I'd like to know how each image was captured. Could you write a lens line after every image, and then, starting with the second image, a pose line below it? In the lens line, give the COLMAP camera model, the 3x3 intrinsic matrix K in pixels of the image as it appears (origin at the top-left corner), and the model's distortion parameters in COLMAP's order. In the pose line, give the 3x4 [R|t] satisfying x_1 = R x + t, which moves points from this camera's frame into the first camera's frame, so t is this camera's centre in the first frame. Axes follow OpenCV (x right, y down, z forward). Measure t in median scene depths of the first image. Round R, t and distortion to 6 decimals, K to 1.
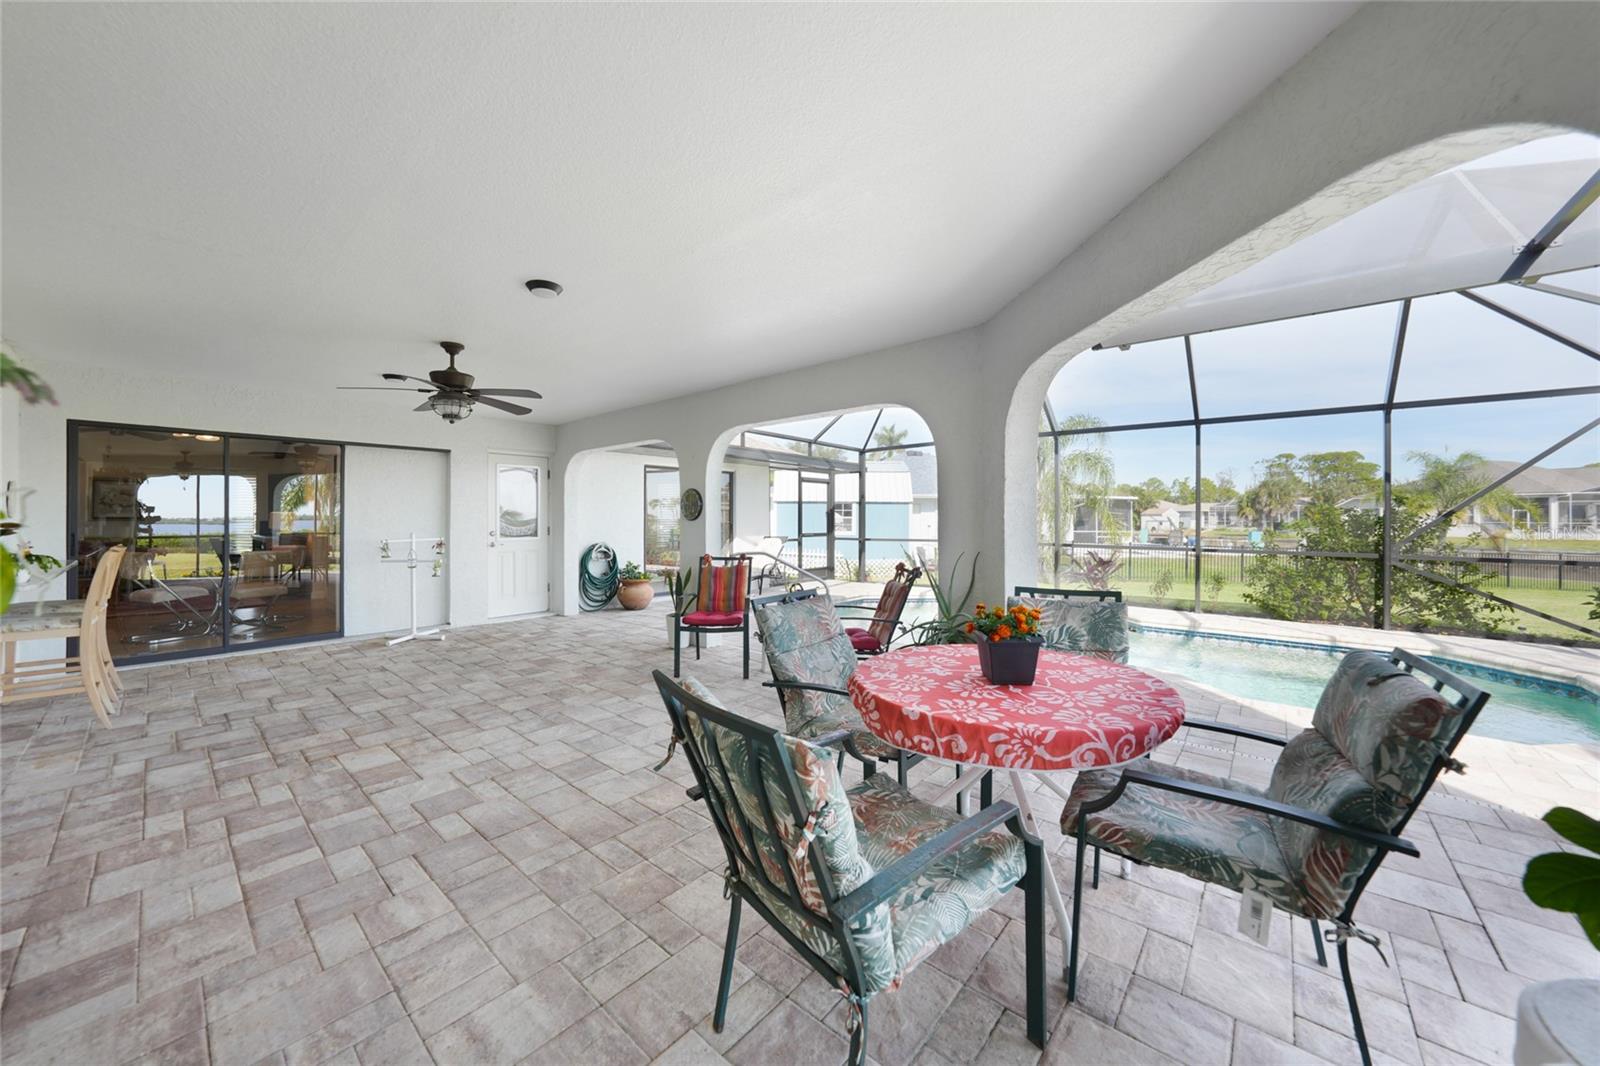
lens RADIAL K [[563.8, 0, 795.8], [0, 563.8, 517.9], [0, 0, 1]] dist [-0.022666, 0.003614]
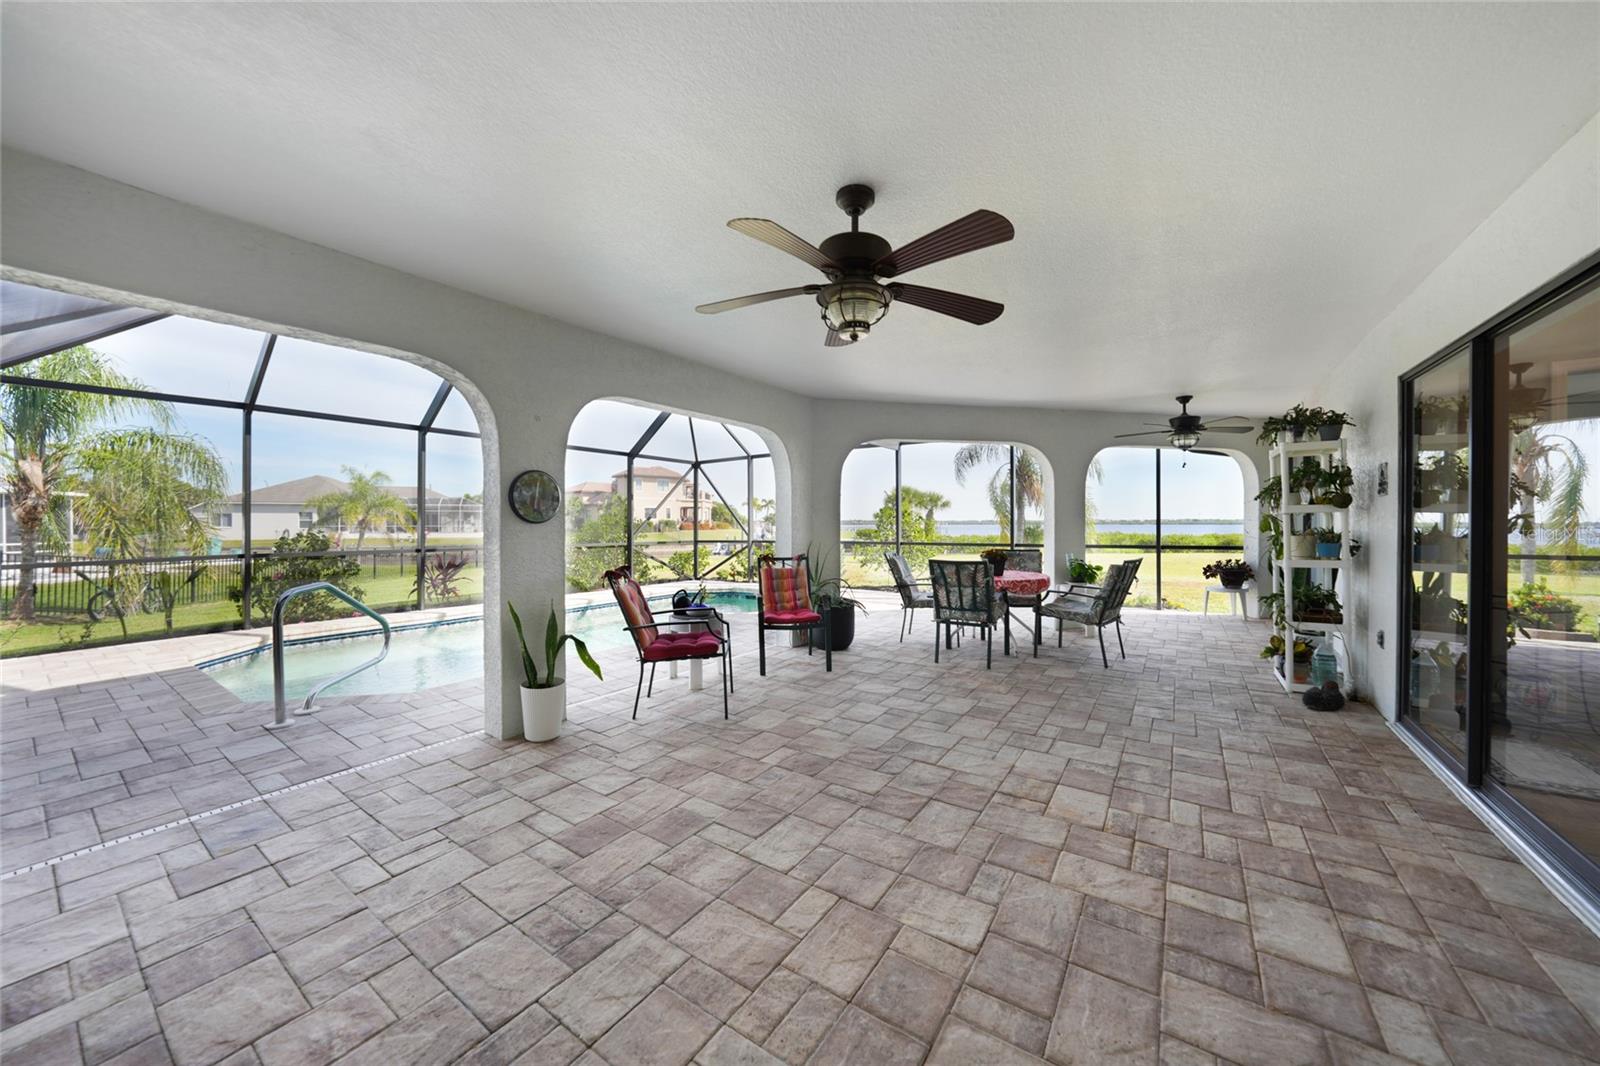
lens RADIAL K [[563.8, 0, 807.3], [0, 563.8, 523.2], [0, 0, 1]] dist [-0.022666, 0.003614]
pose [[-0.117066, -0.003100, 0.993119, -0.649117], [0.003537, 0.999987, 0.003538, 0.003131], [-0.993118, 0.003927, -0.117054, 0.627615]]
